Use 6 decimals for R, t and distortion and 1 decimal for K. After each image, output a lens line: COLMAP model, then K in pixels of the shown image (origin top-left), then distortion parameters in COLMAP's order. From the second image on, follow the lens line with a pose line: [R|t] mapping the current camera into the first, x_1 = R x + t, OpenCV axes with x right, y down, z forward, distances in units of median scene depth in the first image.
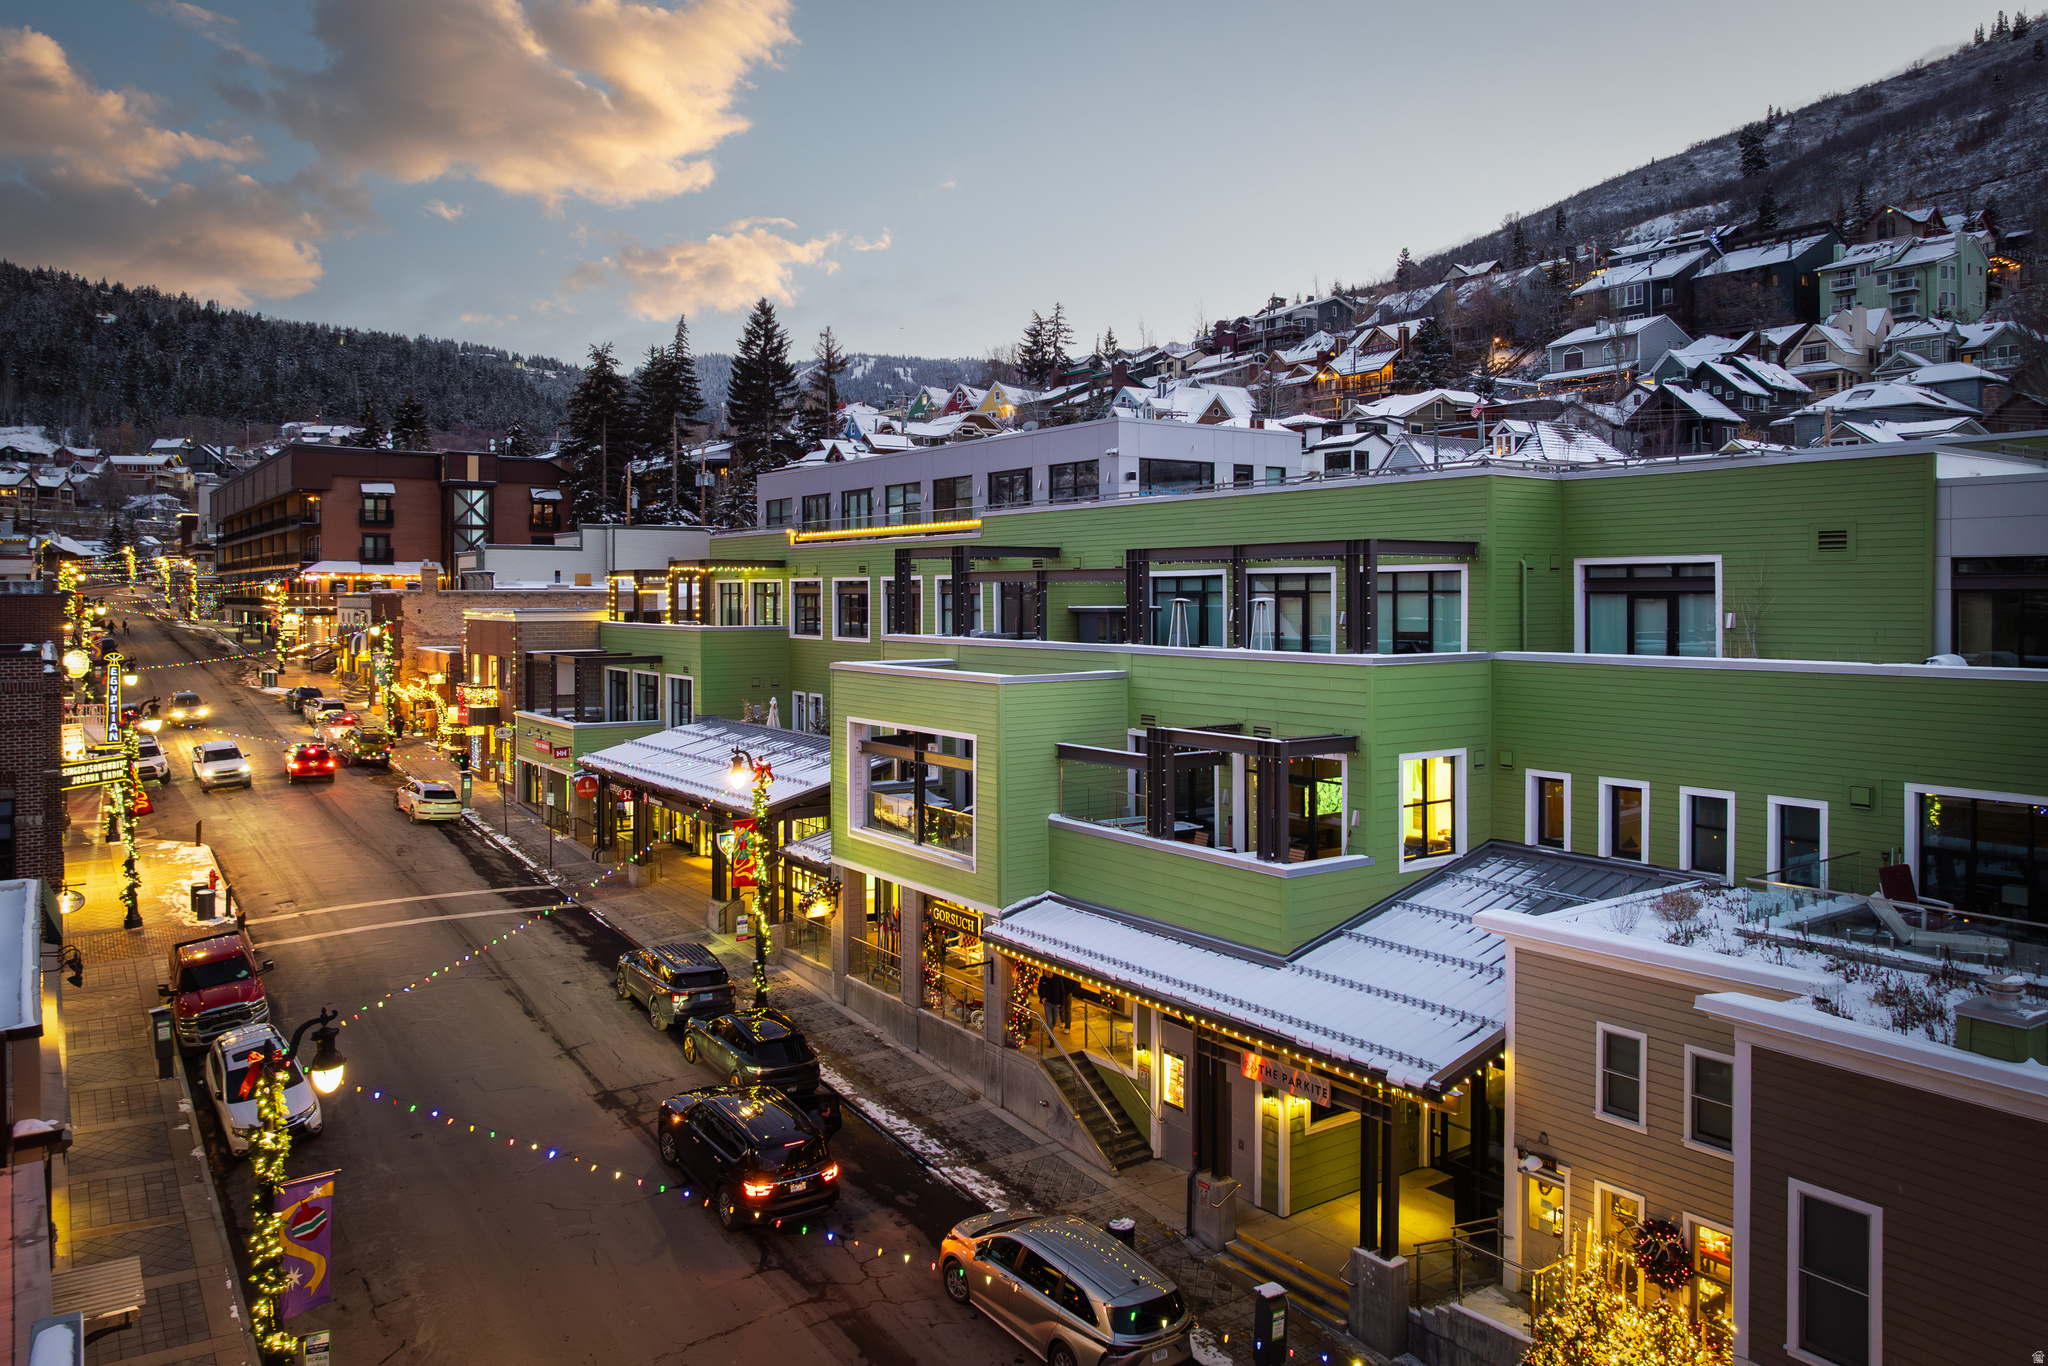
lens RADIAL K [[1443.1, 0, 1052.9], [0, 1443.1, 573.2], [0, 0, 1]] dist [-0.046996, 0.016559]
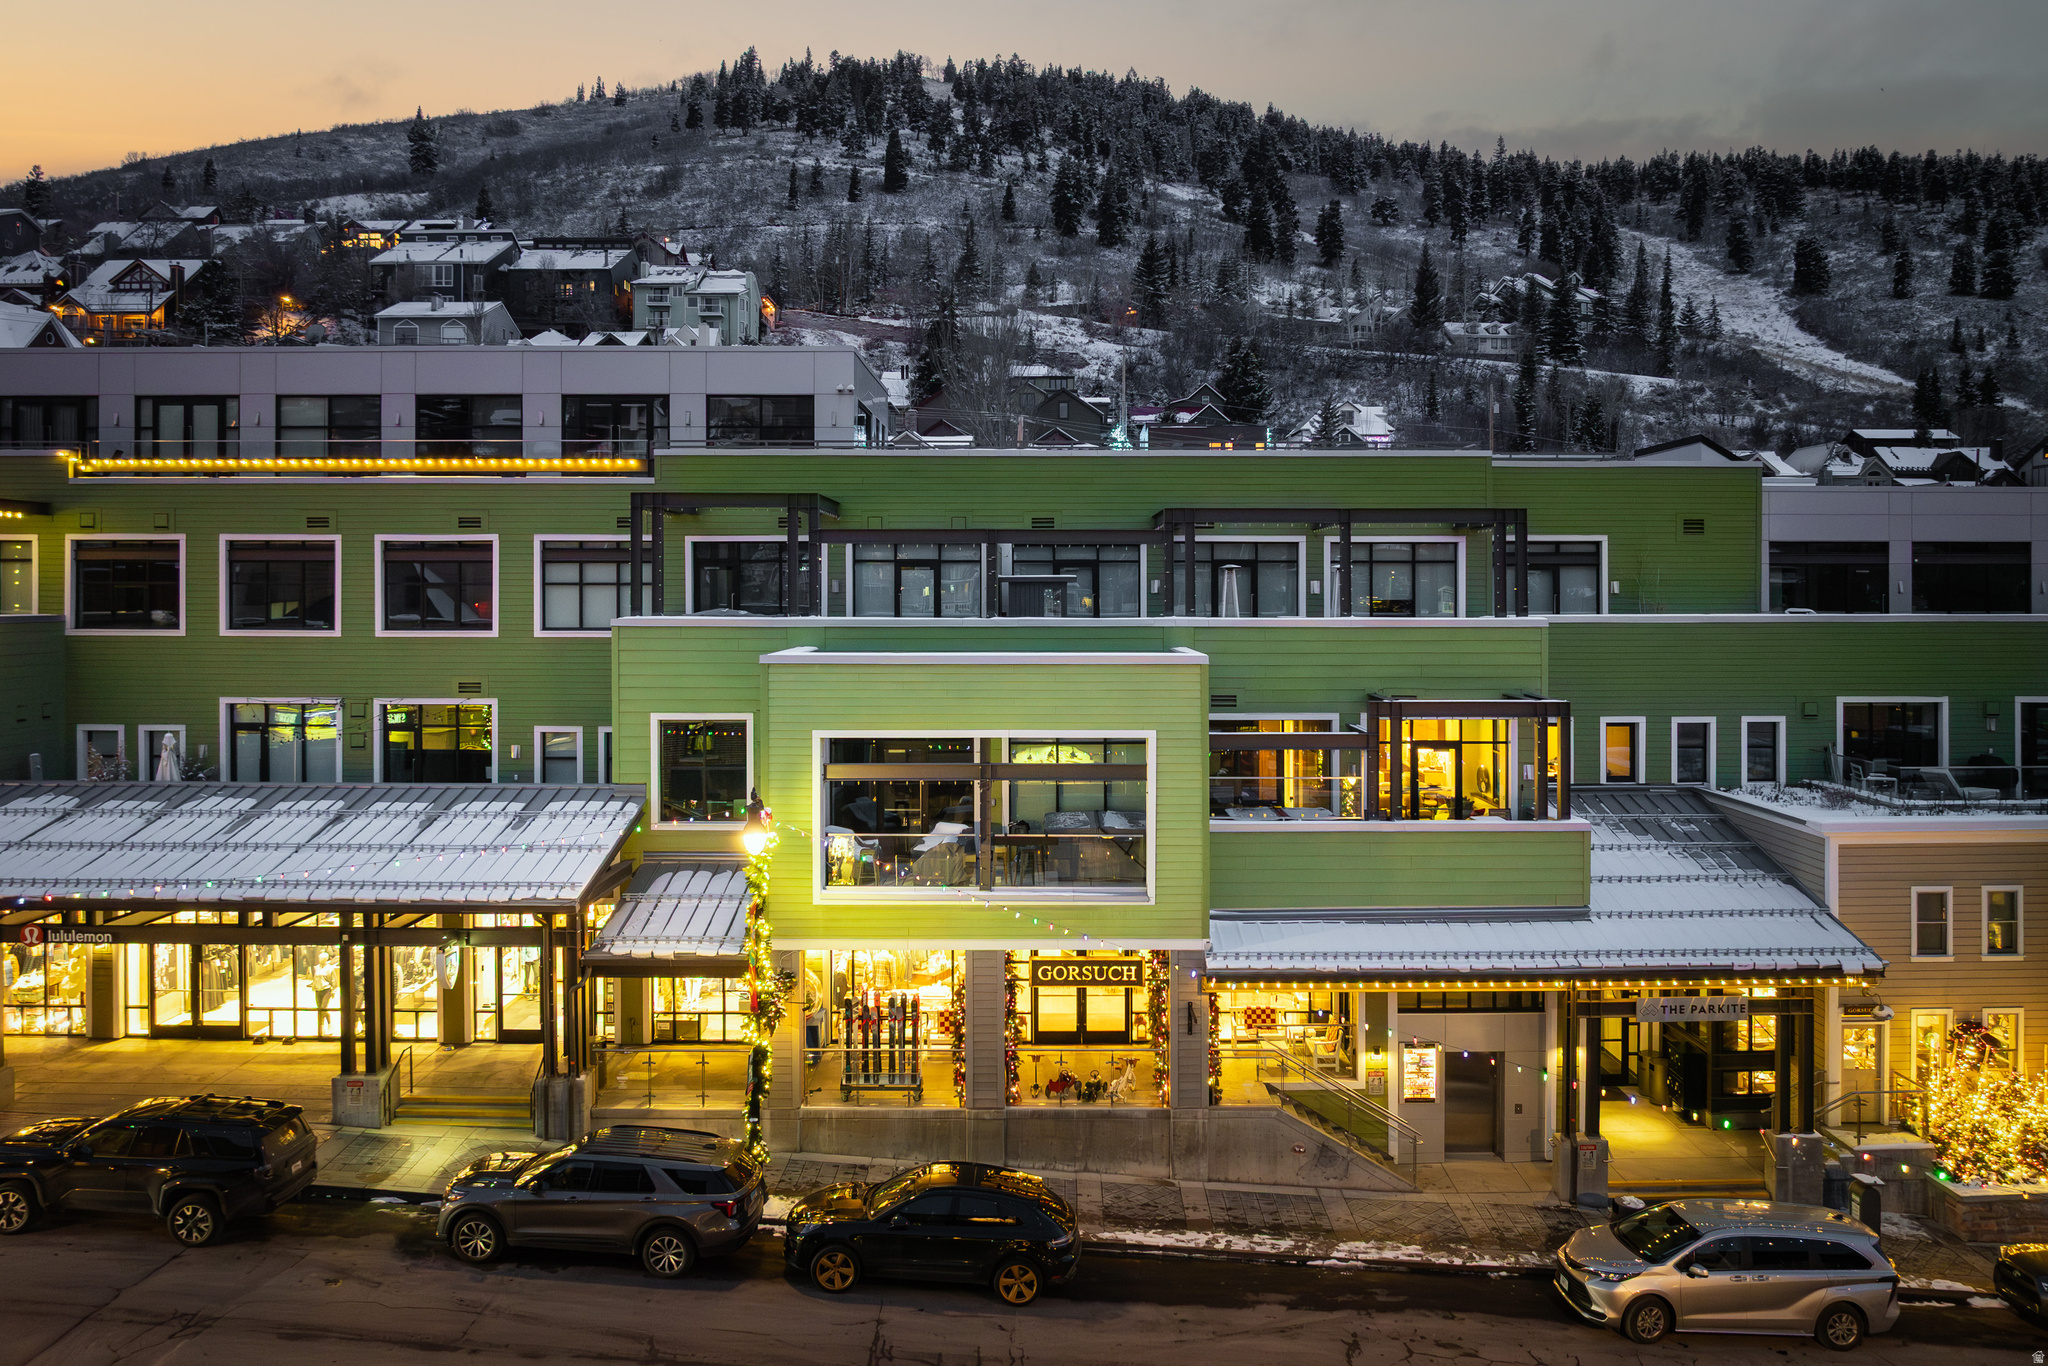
lens RADIAL K [[1443.1, 0, 1041.6], [0, 1443.1, 585.6], [0, 0, 1]] dist [-0.046996, 0.016559]
pose [[0.574678, 0.006329, 0.818355, -0.707792], [-0.013858, 0.999902, 0.001998, 0.029748], [-0.818262, -0.012489, 0.574710, 0.567549]]
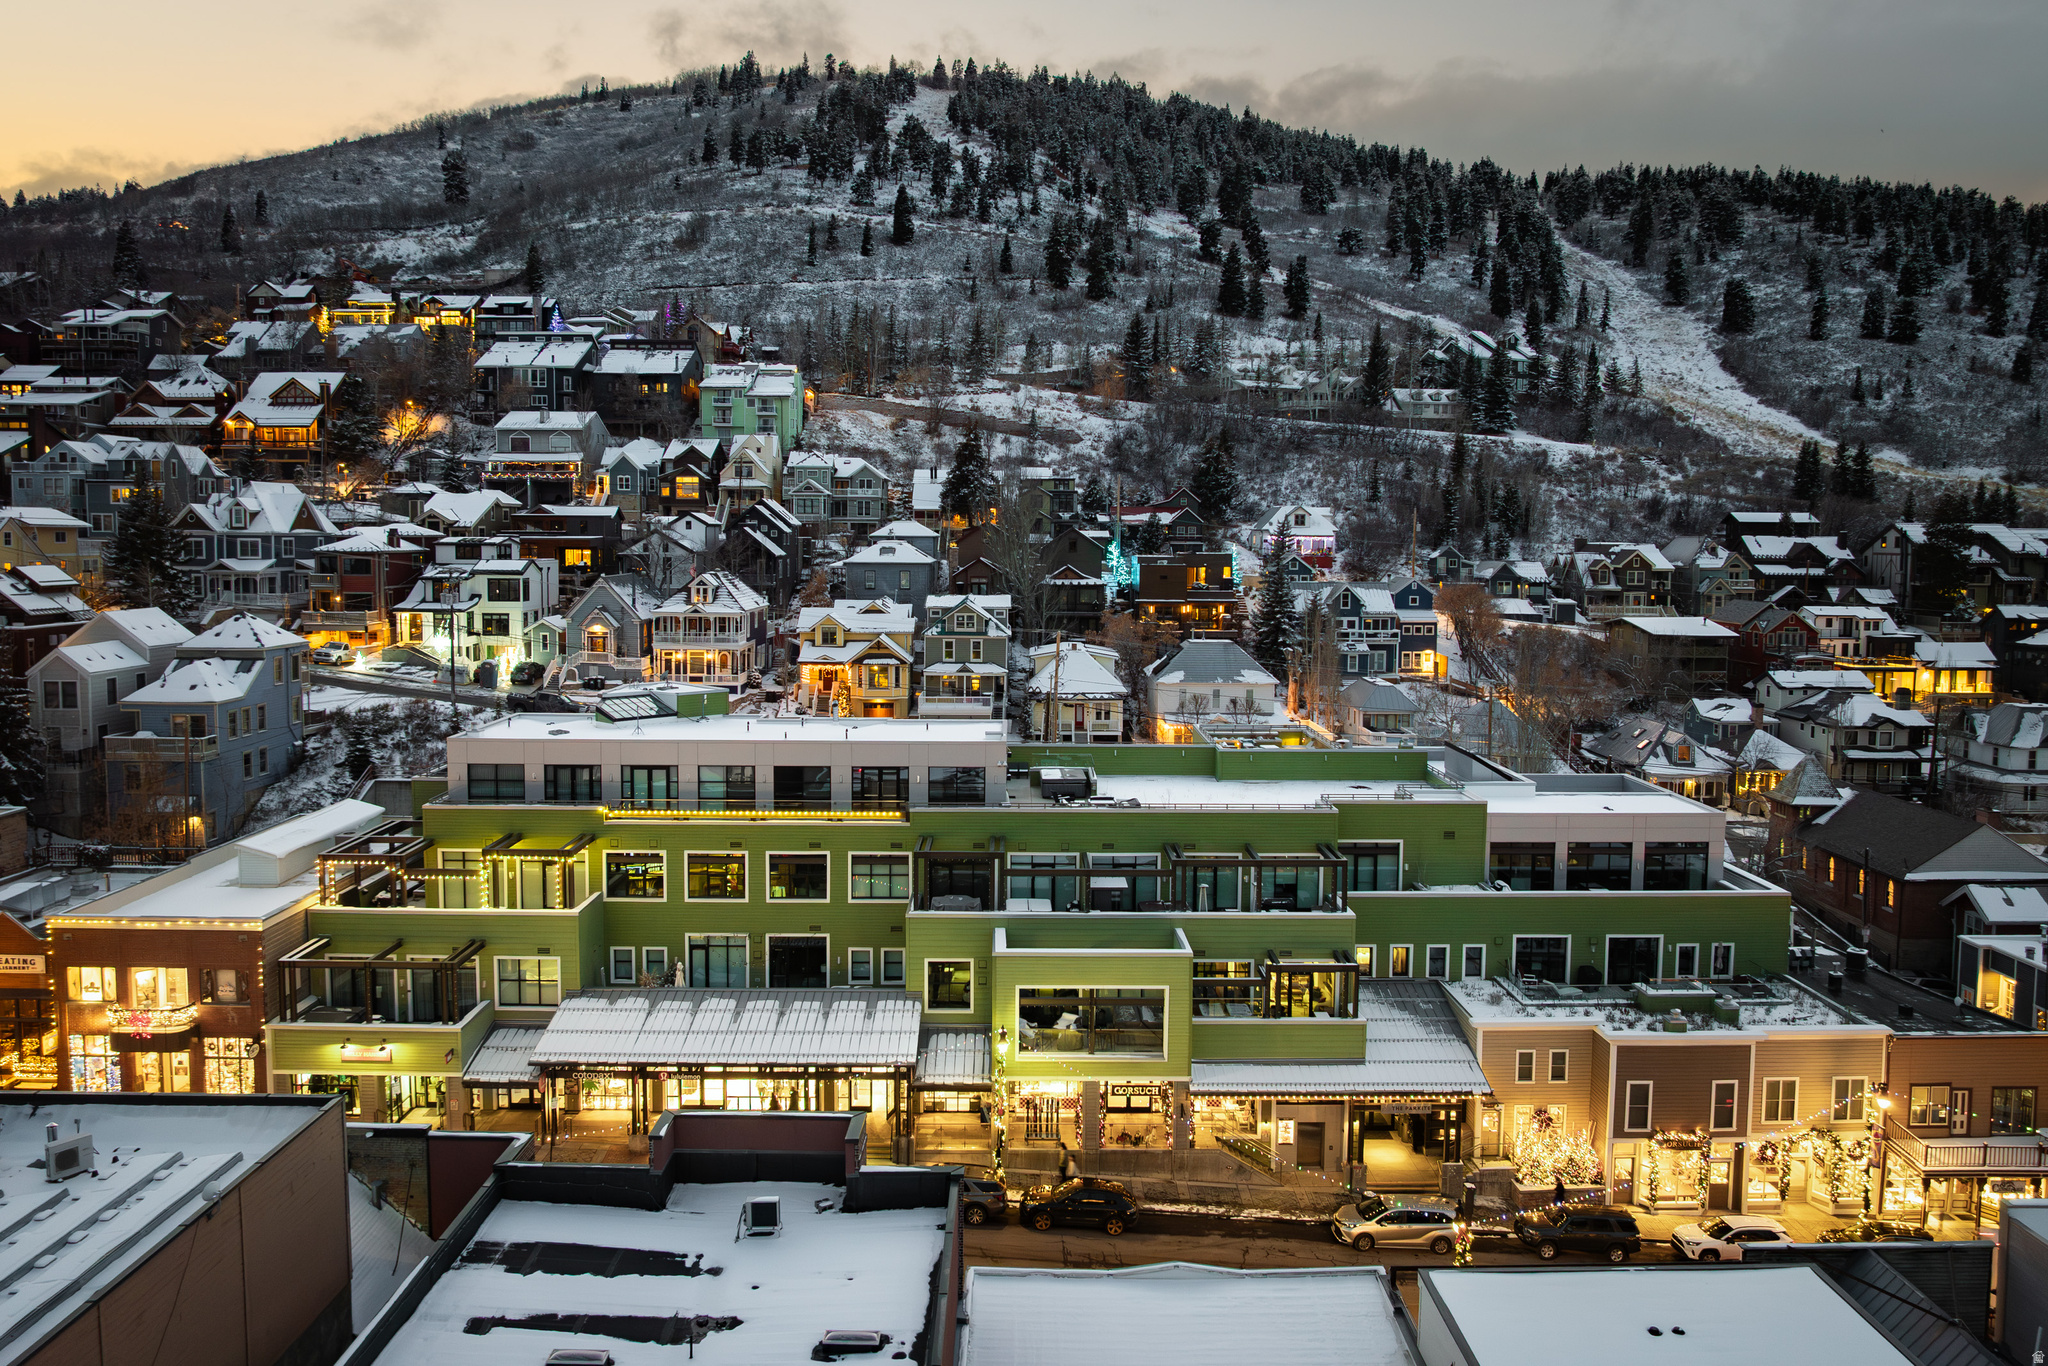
lens RADIAL K [[1443.1, 0, 1029.6], [0, 1443.1, 619.5], [0, 0, 1]] dist [-0.046996, 0.016559]
pose [[0.564128, -0.042201, 0.824608, -1.525266], [-0.024202, 0.997419, 0.067601, -0.435158], [-0.825333, -0.058093, 0.561651, 0.161804]]
